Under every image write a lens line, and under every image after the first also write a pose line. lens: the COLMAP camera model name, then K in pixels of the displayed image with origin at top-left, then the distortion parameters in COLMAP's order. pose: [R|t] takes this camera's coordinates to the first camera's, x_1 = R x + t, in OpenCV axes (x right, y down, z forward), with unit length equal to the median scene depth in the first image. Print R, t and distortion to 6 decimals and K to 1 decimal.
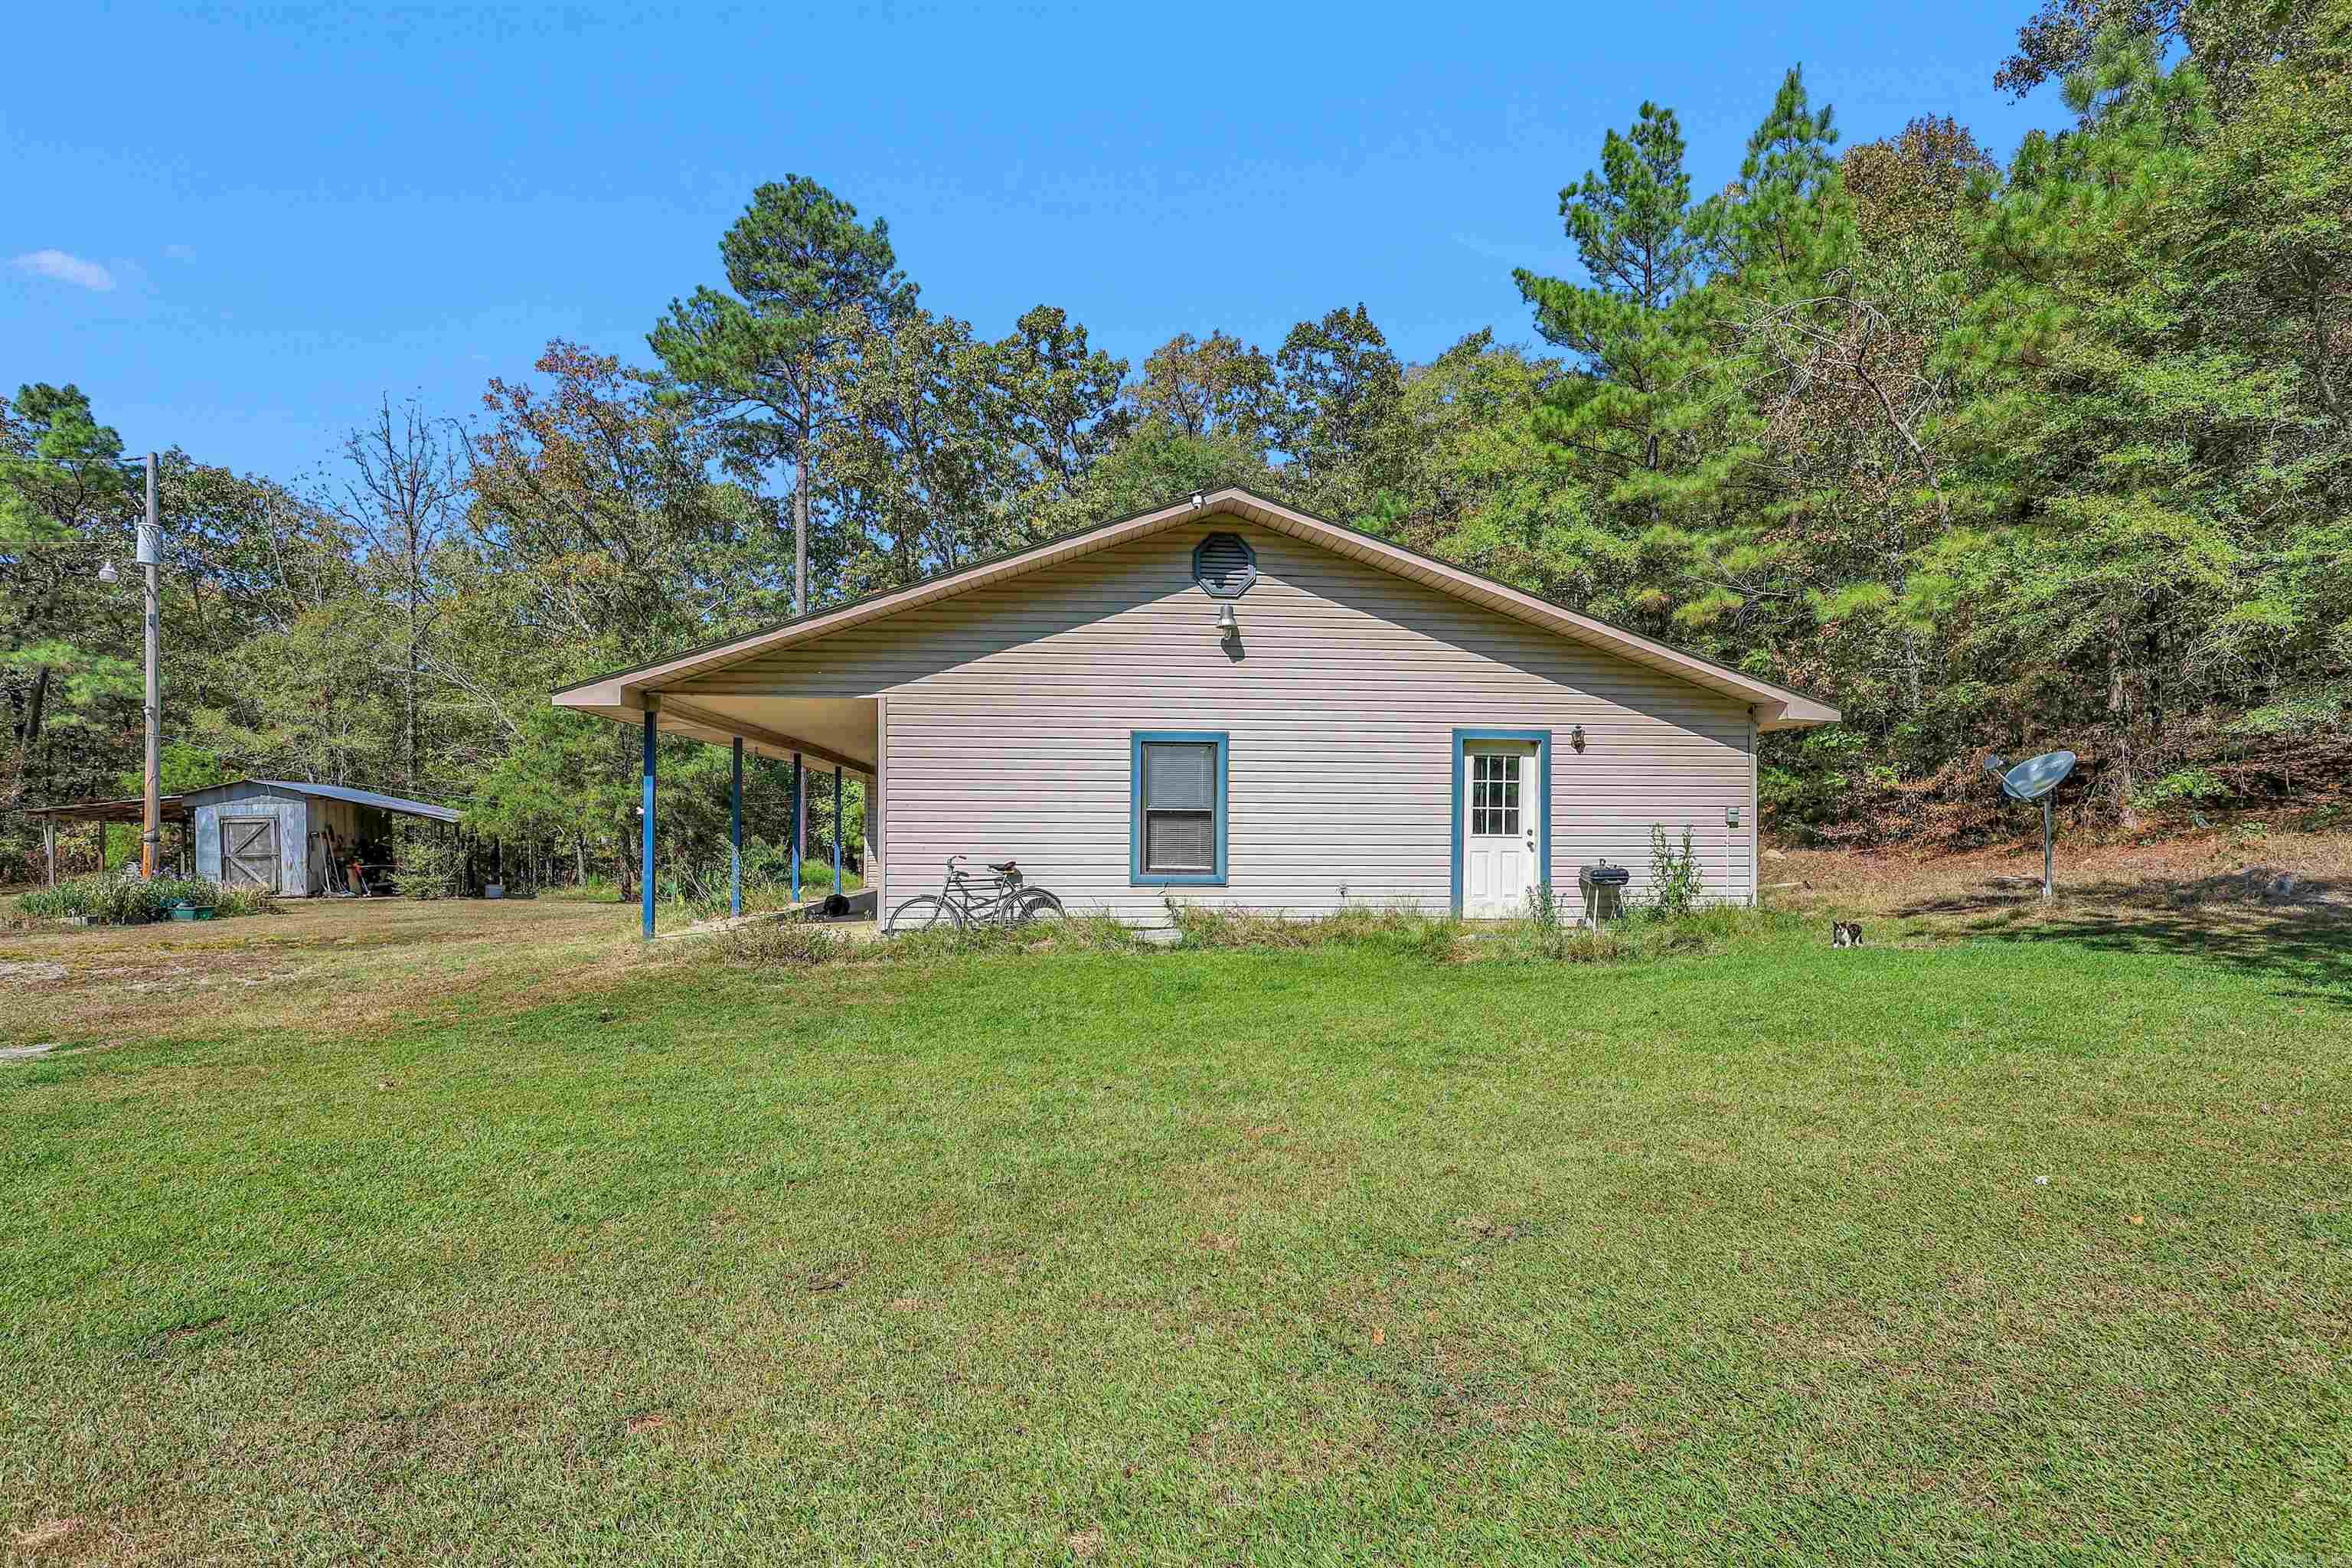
lens RADIAL K [[1097.9, 0, 1164.4], [0, 1097.9, 863.4], [0, 0, 1]] dist [-0.000305, -0.005347]
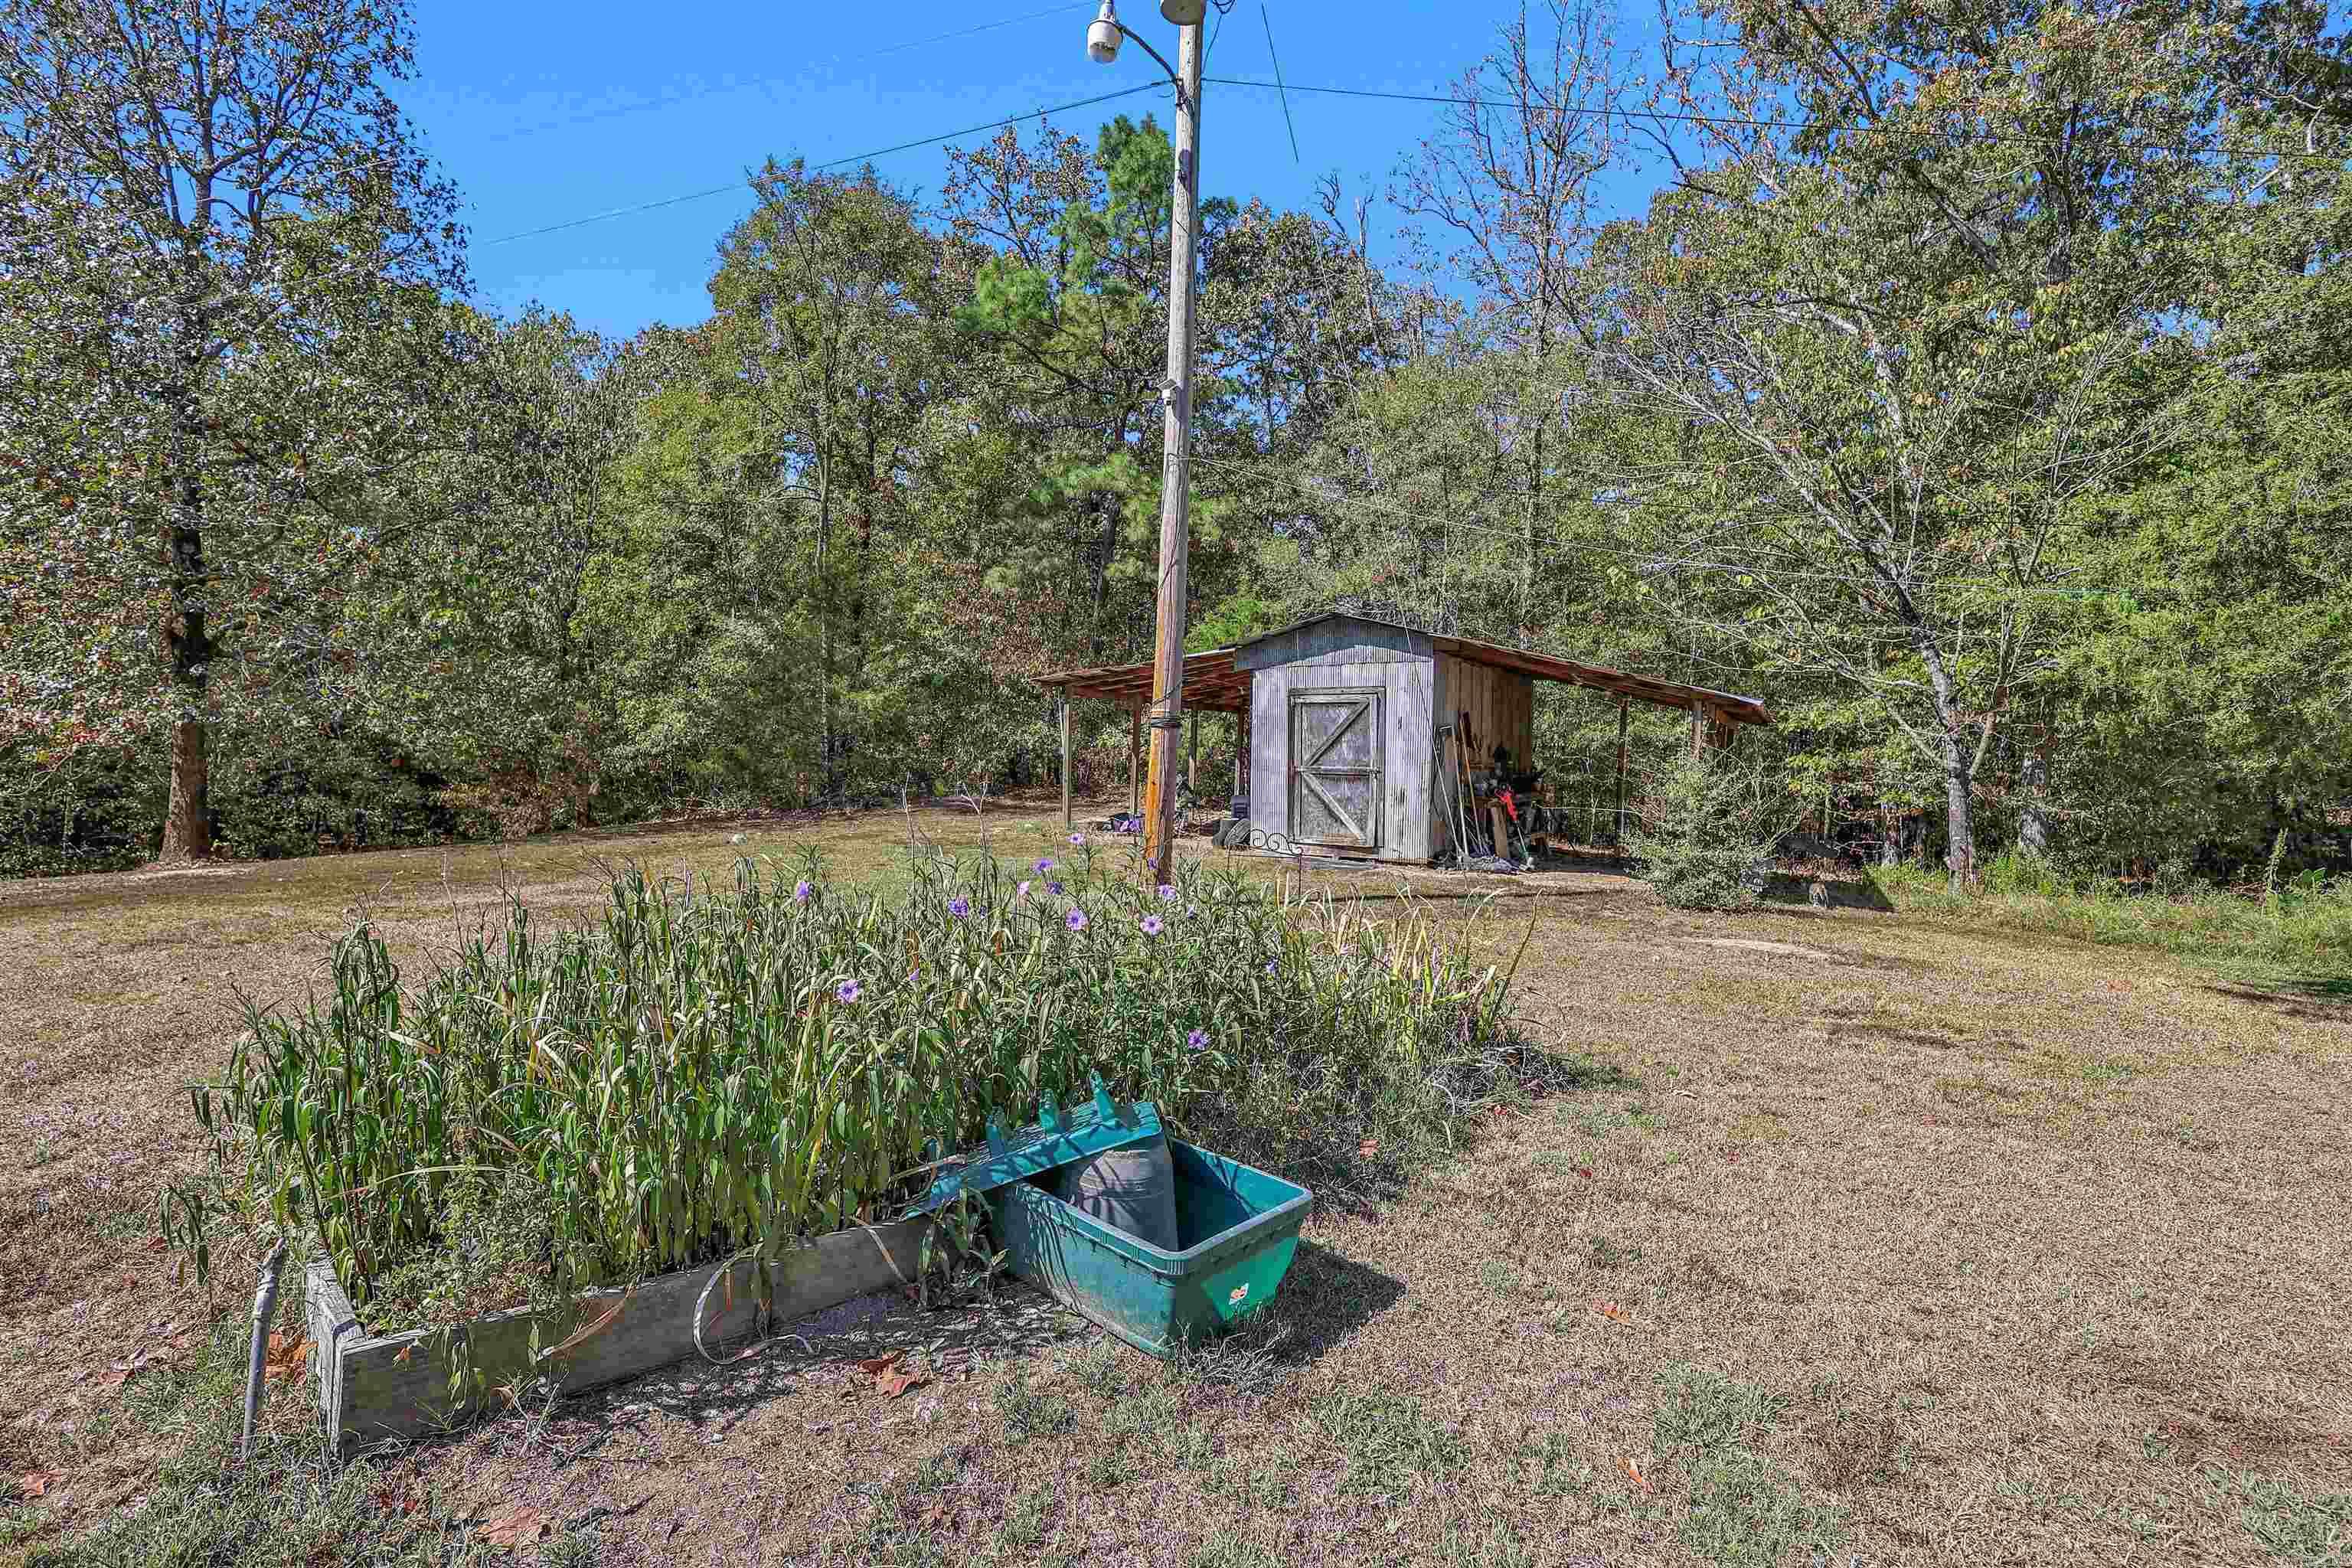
lens RADIAL K [[1137.6, 0, 1176.0], [0, 1137.6, 784.0], [0, 0, 1]] dist [0.000189, -0.000013]
pose [[0.700777, 0.049609, -0.711654, -0.520892], [-0.047288, 0.998615, 0.023047, -0.009224], [0.711812, 0.017502, 0.702152, 0.591836]]
